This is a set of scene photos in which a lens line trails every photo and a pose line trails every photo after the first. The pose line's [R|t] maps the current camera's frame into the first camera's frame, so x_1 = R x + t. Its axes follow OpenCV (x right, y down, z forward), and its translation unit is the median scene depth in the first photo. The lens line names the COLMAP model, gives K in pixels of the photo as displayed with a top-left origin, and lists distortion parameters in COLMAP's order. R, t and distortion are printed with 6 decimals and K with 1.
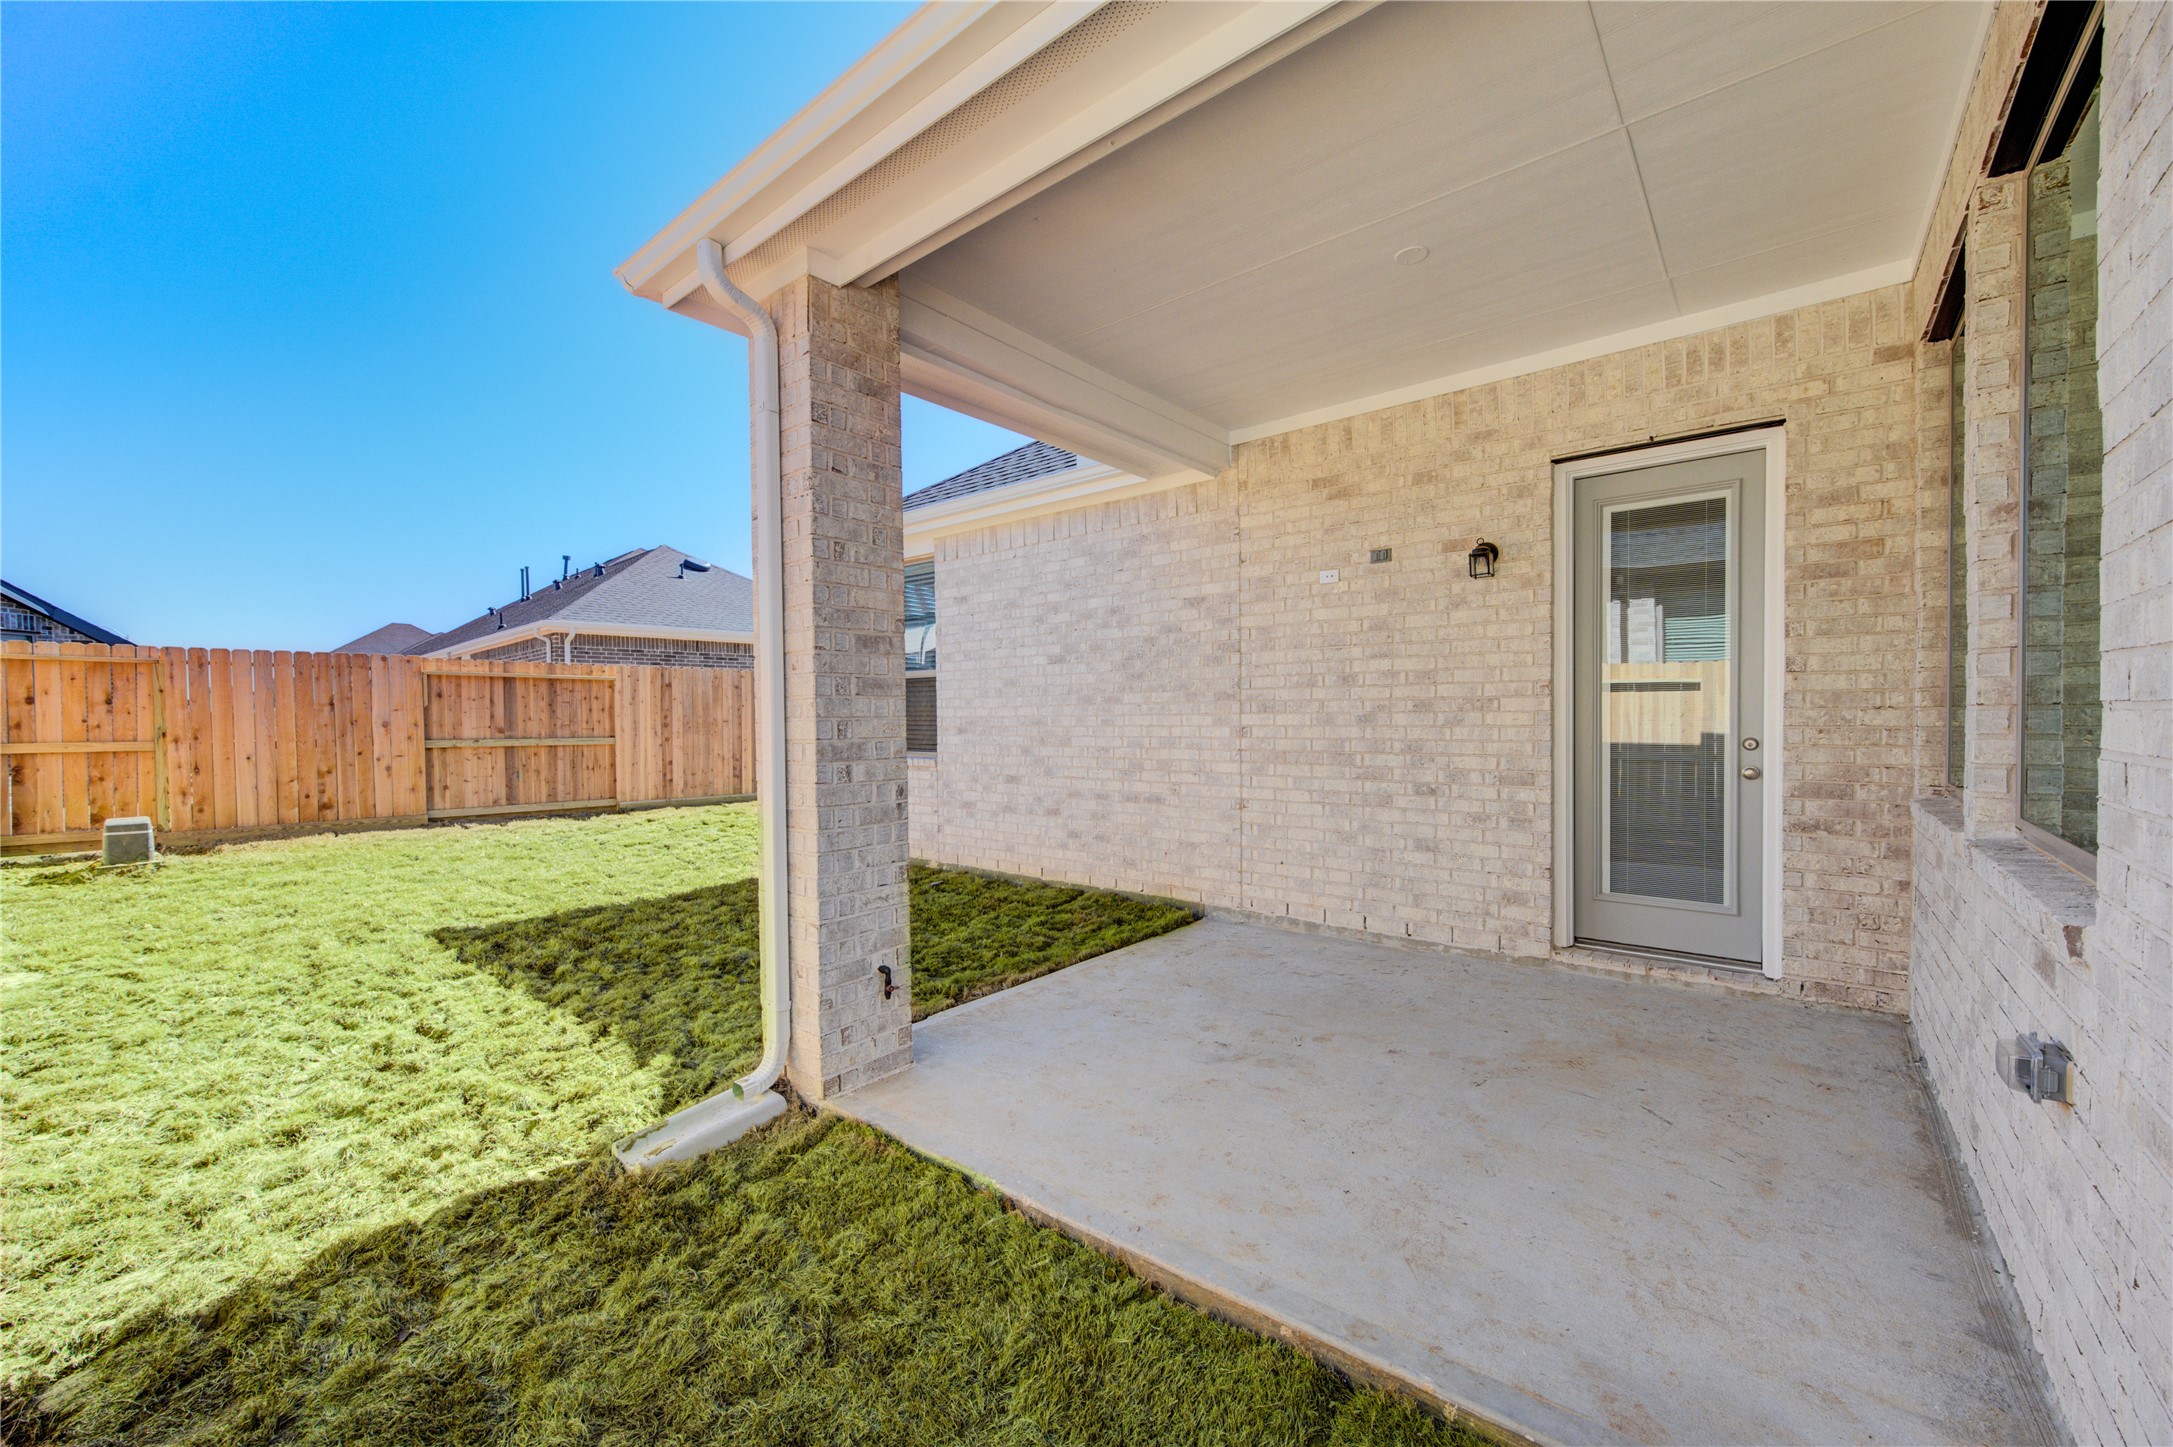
lens RADIAL K [[846.5, 0, 1098.5], [0, 846.5, 731.3], [0, 0, 1]] dist [-0.000606, -0.000385]
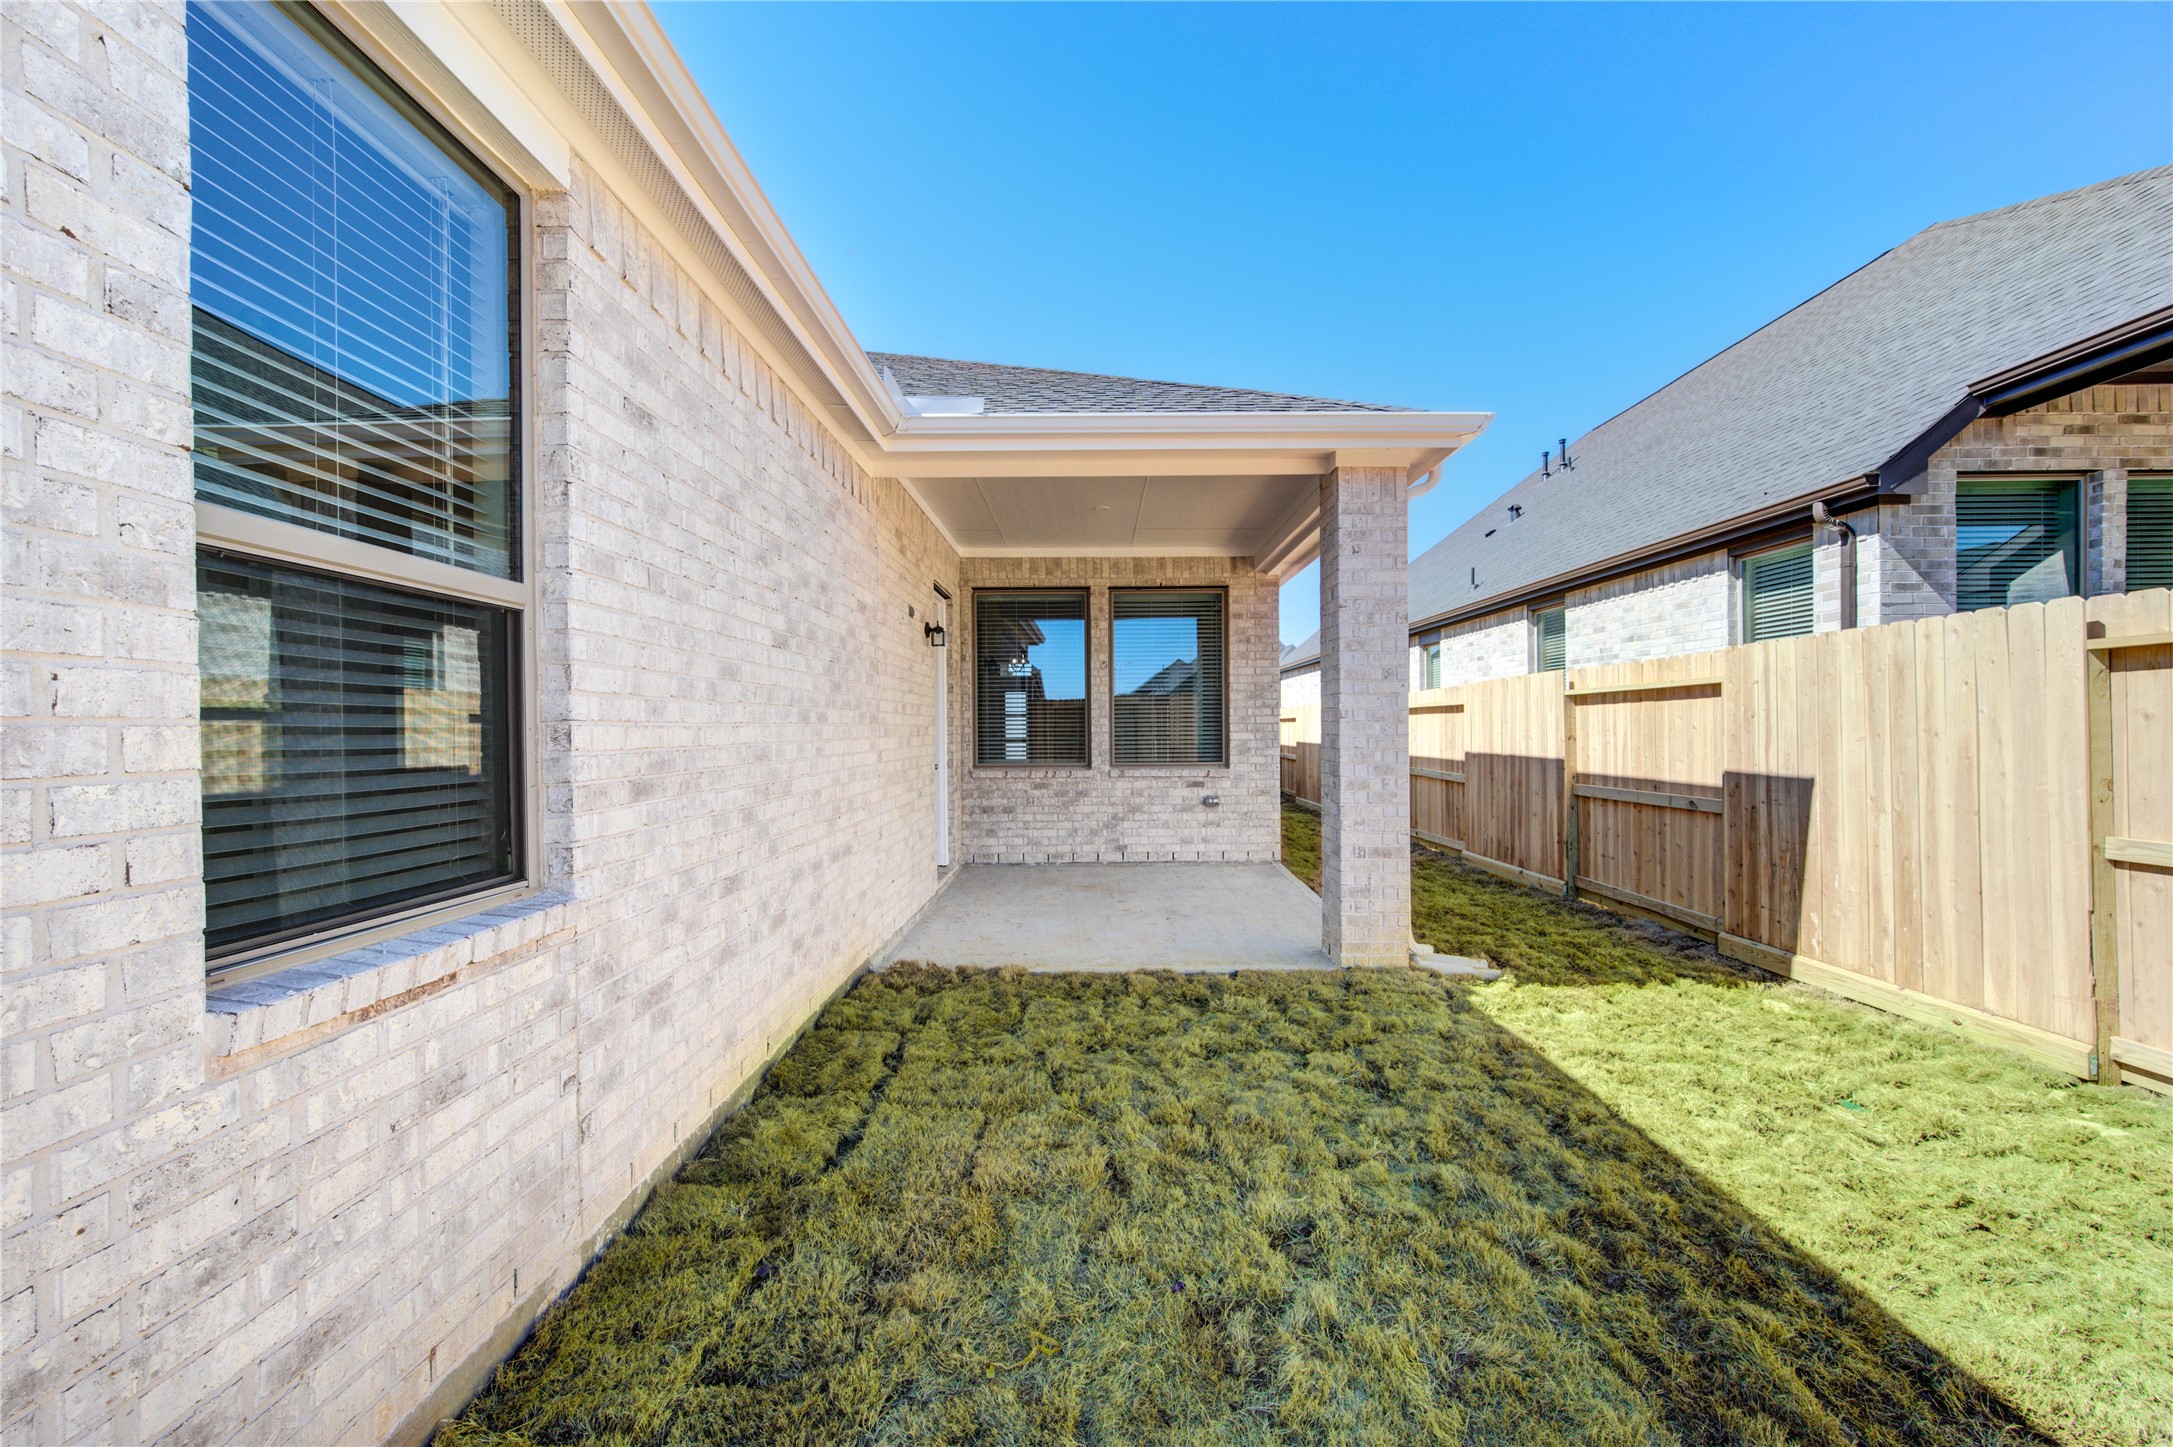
lens RADIAL K [[846.5, 0, 1098.5], [0, 846.5, 731.3], [0, 0, 1]] dist [-0.000606, -0.000385]
pose [[-0.637494, 0.013549, 0.770336, -0.594655], [0.032144, 0.999443, 0.009022, -0.023484], [-0.769784, 0.030514, -0.637574, 1.167656]]
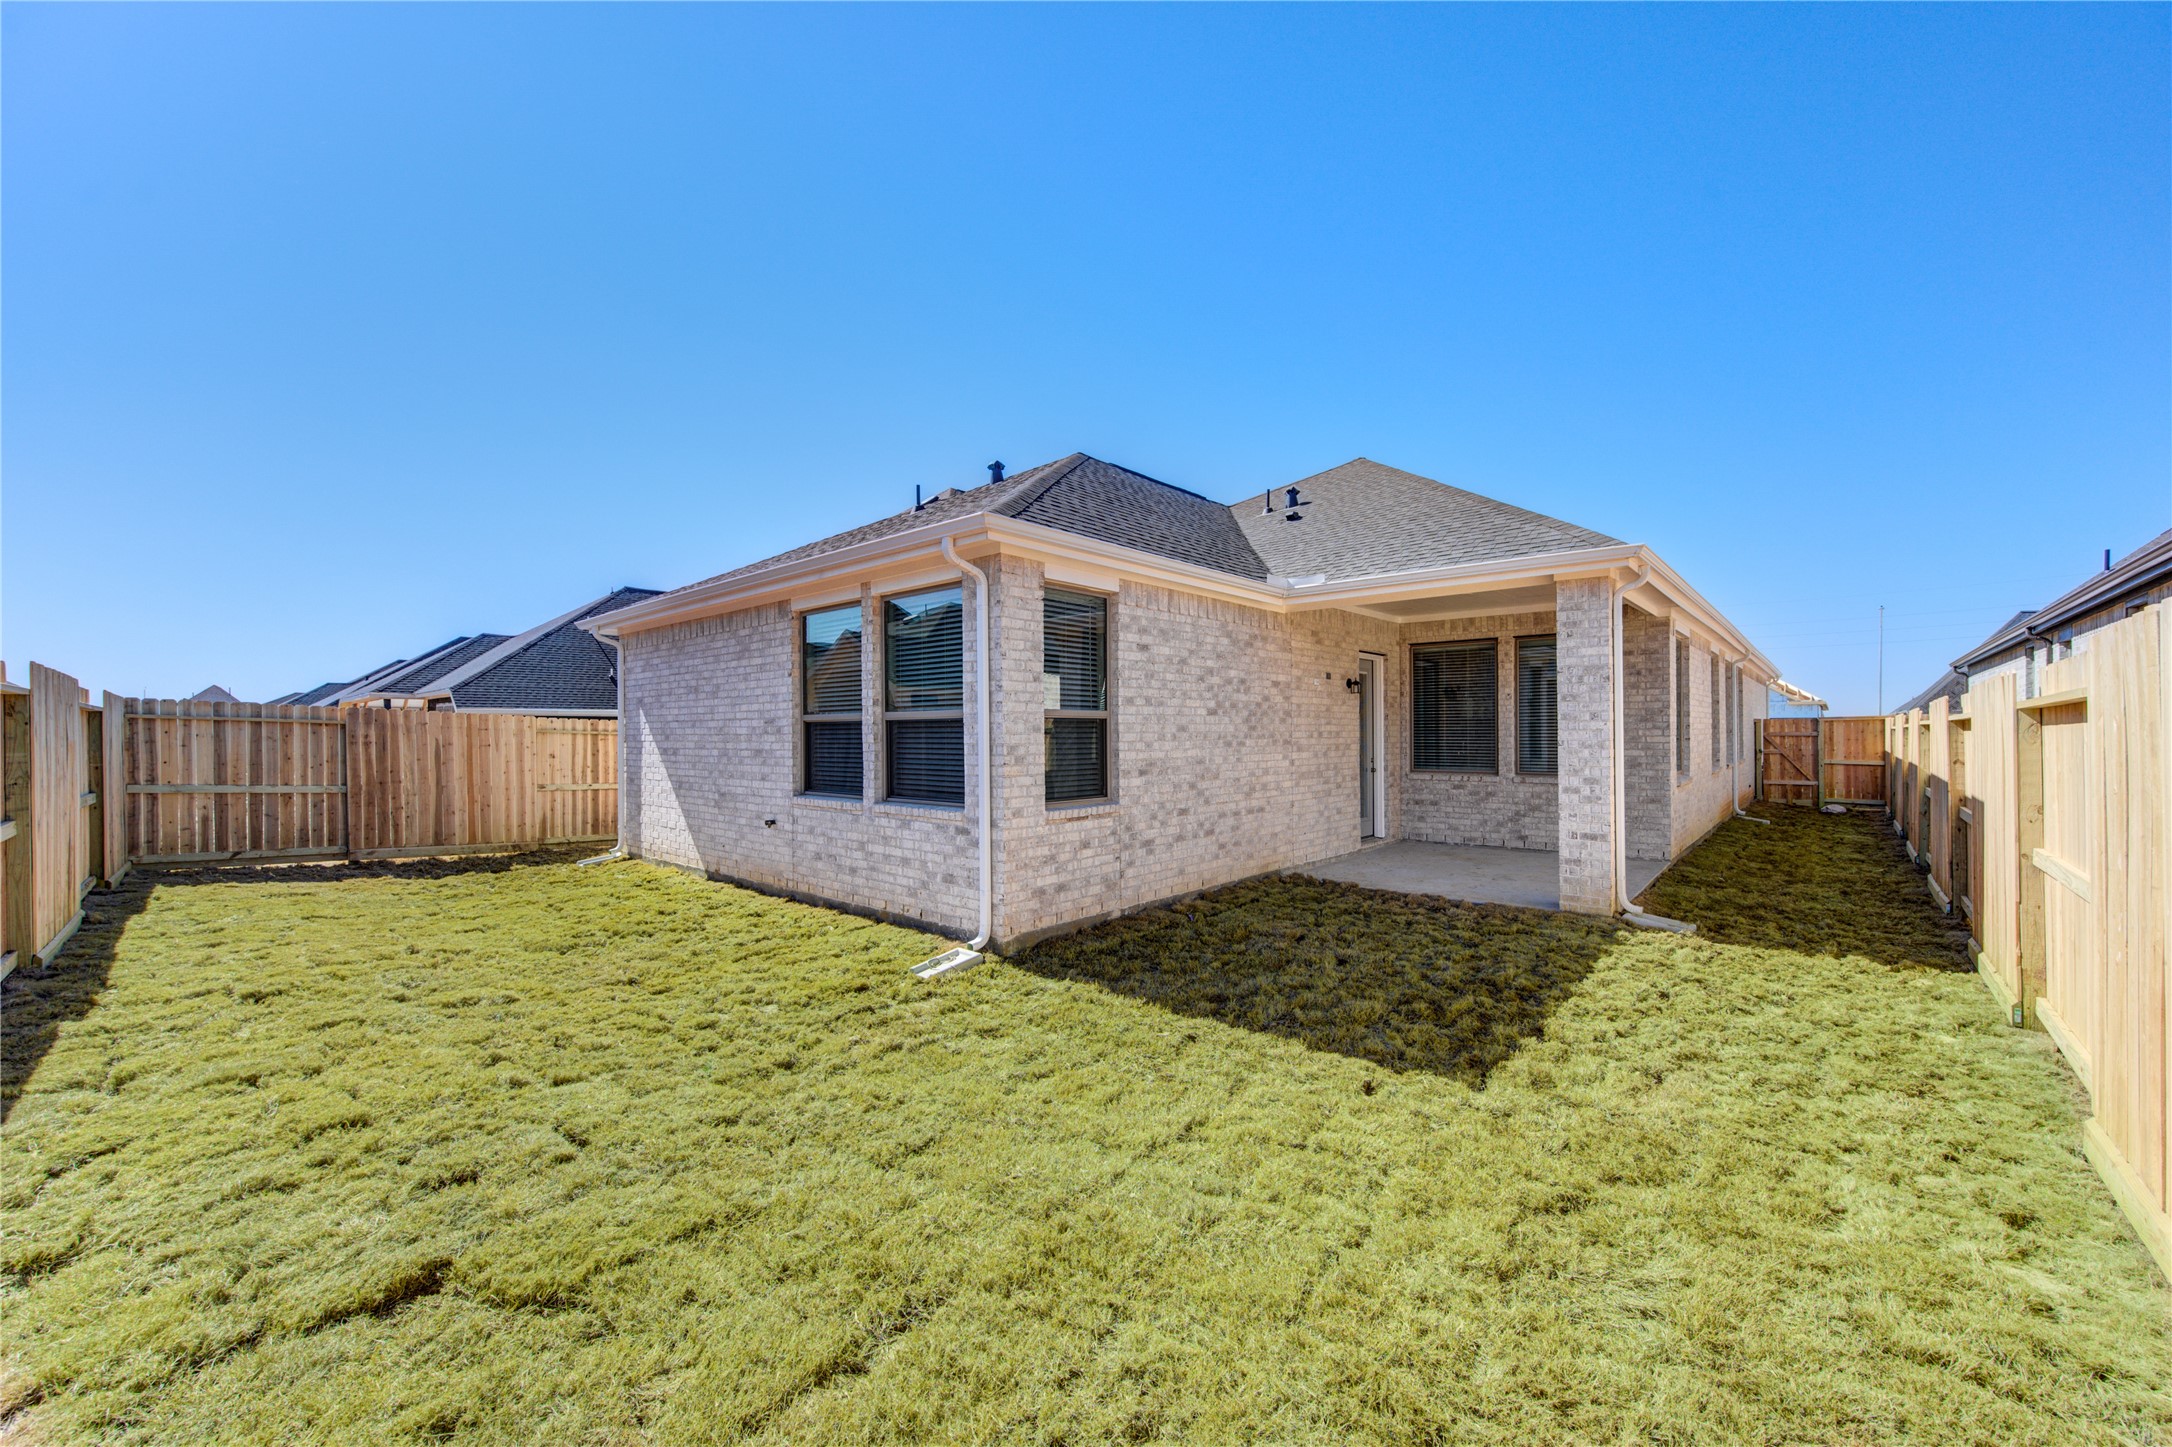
lens RADIAL K [[846.1, 0, 1098.0], [0, 846.1, 731.3], [0, 0, 1]] dist [-0.000606, -0.000385]
pose [[0.026315, 0.013310, 0.999565, -1.302094], [0.026800, 0.999543, -0.014015, -0.041378], [-0.999294, 0.027157, 0.025946, 1.114006]]
